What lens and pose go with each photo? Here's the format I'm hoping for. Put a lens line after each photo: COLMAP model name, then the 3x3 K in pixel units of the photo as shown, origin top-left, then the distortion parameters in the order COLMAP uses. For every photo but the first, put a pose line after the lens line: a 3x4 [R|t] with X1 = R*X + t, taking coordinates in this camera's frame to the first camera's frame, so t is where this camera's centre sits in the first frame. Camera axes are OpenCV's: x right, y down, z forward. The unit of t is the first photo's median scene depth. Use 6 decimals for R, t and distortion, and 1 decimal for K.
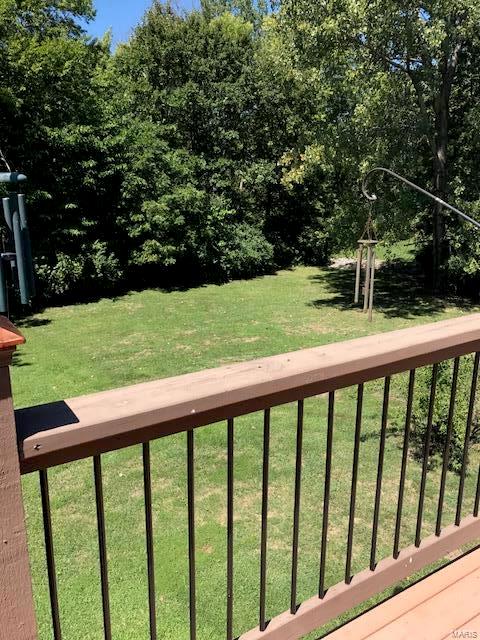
lens RADIAL K [[516.0, 0, 238.2], [0, 516.0, 321.6], [0, 0, 1]] dist [-0.017566, 0.005946]
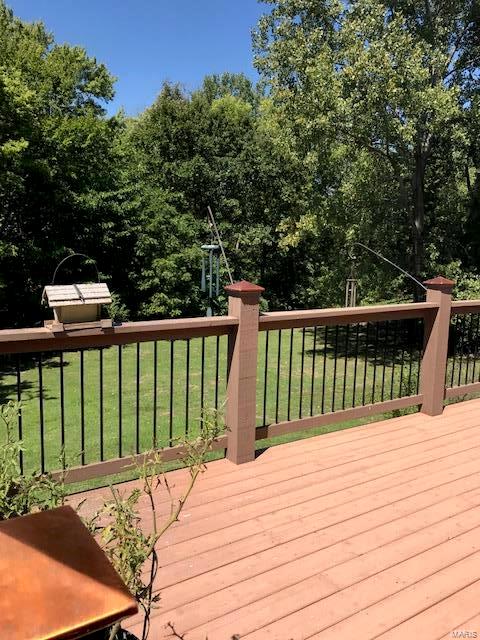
lens RADIAL K [[516.0, 0, 237.1], [0, 516.0, 325.5], [0, 0, 1]] dist [-0.017566, 0.005946]
pose [[0.999591, 0.020308, 0.020125, -0.023034], [-0.018059, 0.994177, -0.106237, 0.024918], [-0.022165, 0.105830, 0.994137, -0.096954]]
